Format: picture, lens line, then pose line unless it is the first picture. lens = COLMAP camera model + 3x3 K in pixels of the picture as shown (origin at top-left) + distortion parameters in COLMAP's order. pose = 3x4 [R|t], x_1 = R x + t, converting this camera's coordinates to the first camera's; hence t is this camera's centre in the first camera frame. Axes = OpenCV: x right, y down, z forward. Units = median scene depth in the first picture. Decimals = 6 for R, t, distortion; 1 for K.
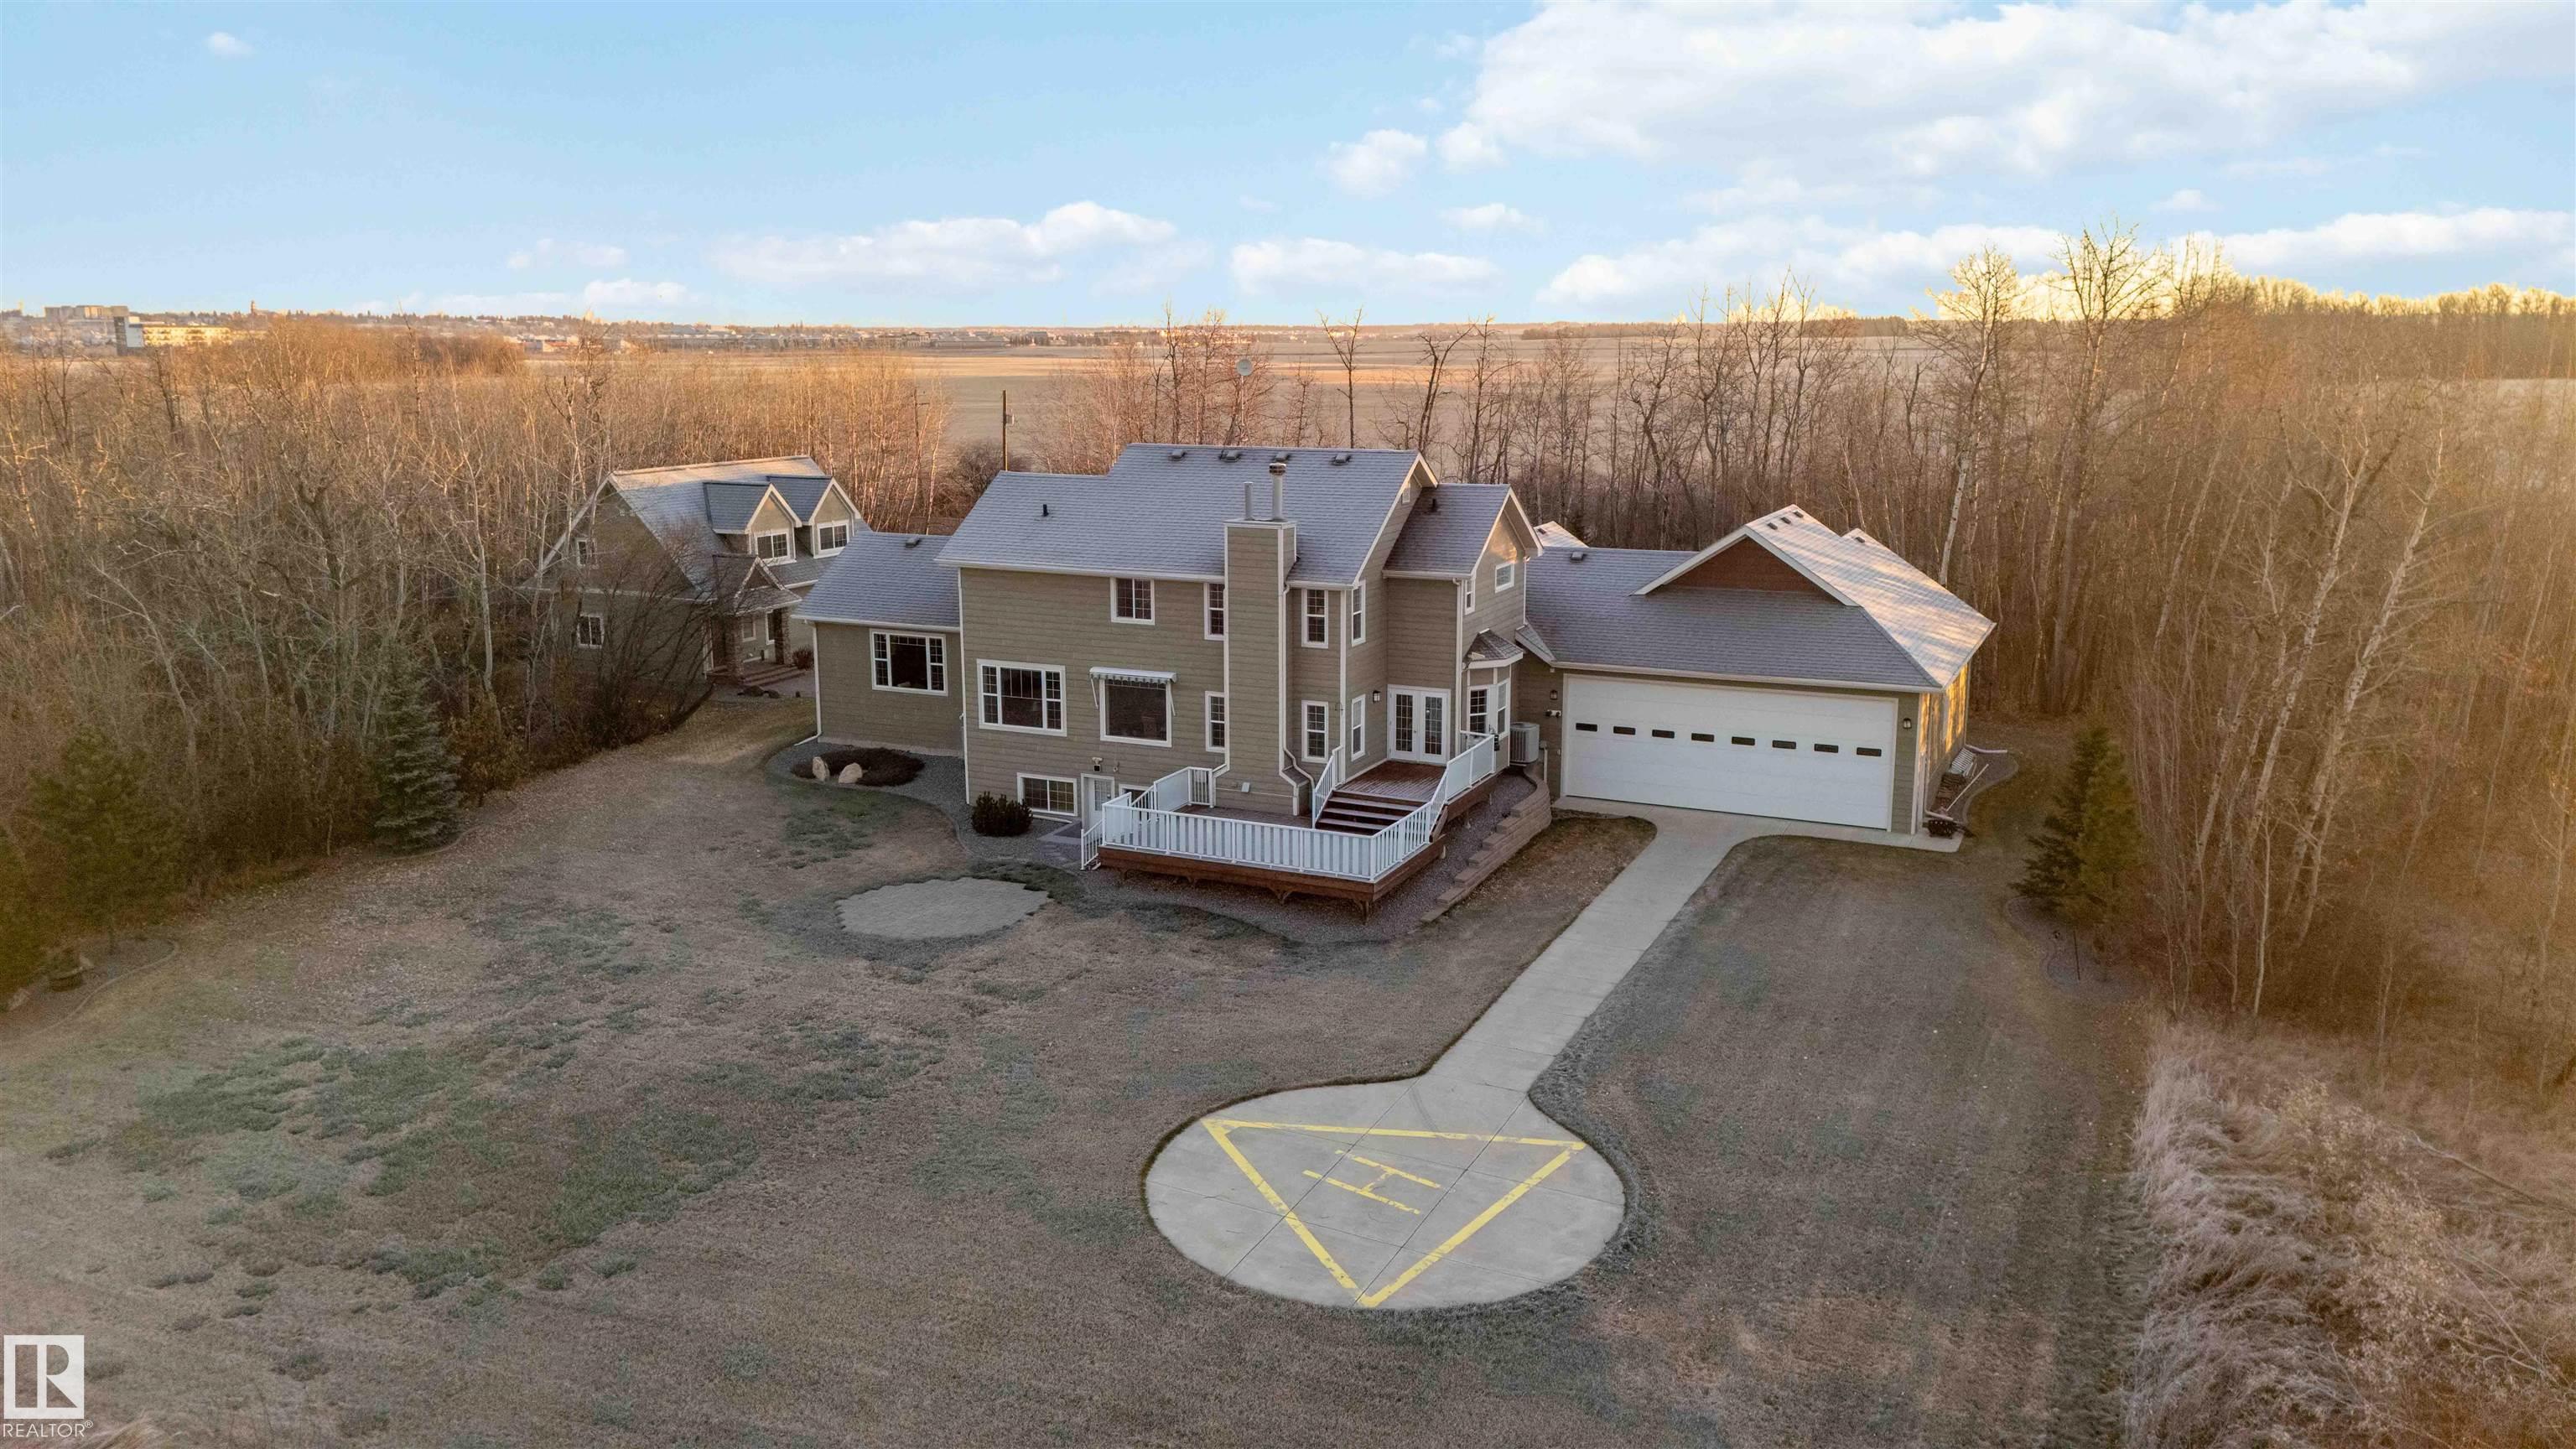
lens RADIAL K [[1829.7, 0, 1303.1], [0, 1829.7, 721.6], [0, 0, 1]] dist [0.084343, -0.078048]
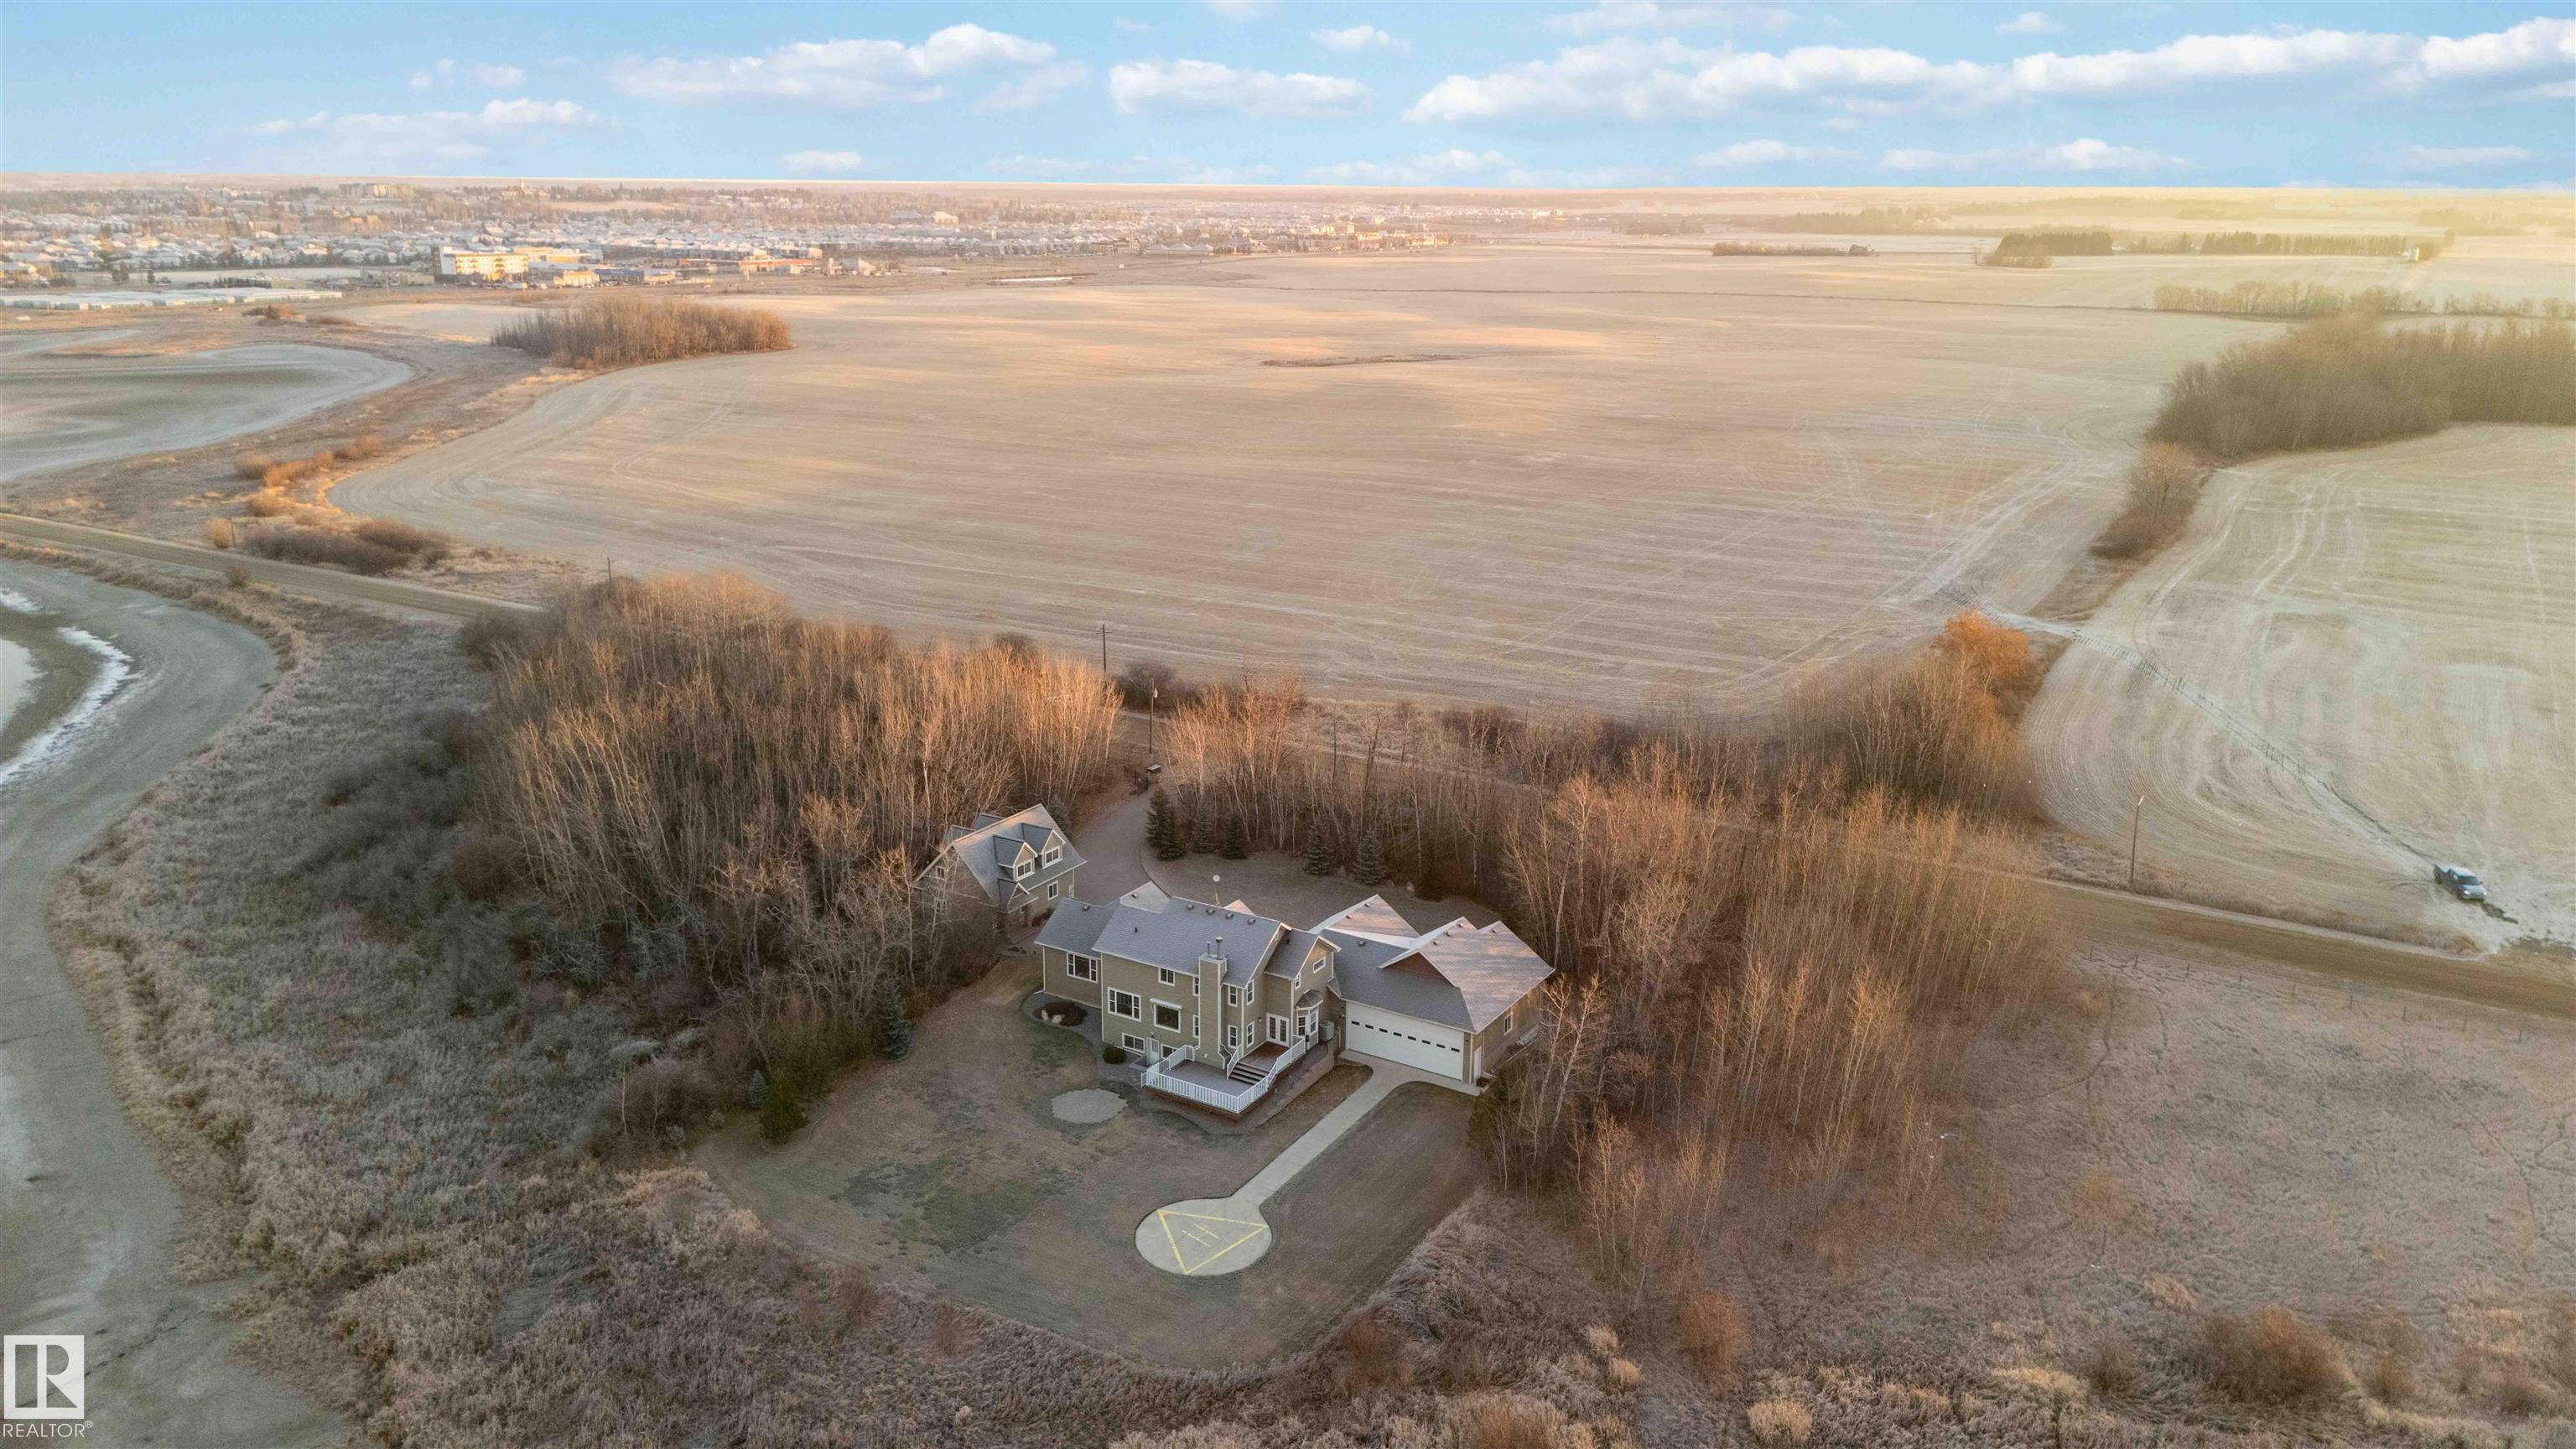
lens RADIAL K [[1829.7, 0, 1303.1], [0, 1829.7, 721.6], [0, 0, 1]] dist [0.084343, -0.078048]
pose [[0.993544, 0.039470, -0.106365, 0.371410], [-0.031246, 0.996471, 0.077905, -0.657478], [0.109064, -0.074079, 0.991271, -1.558365]]
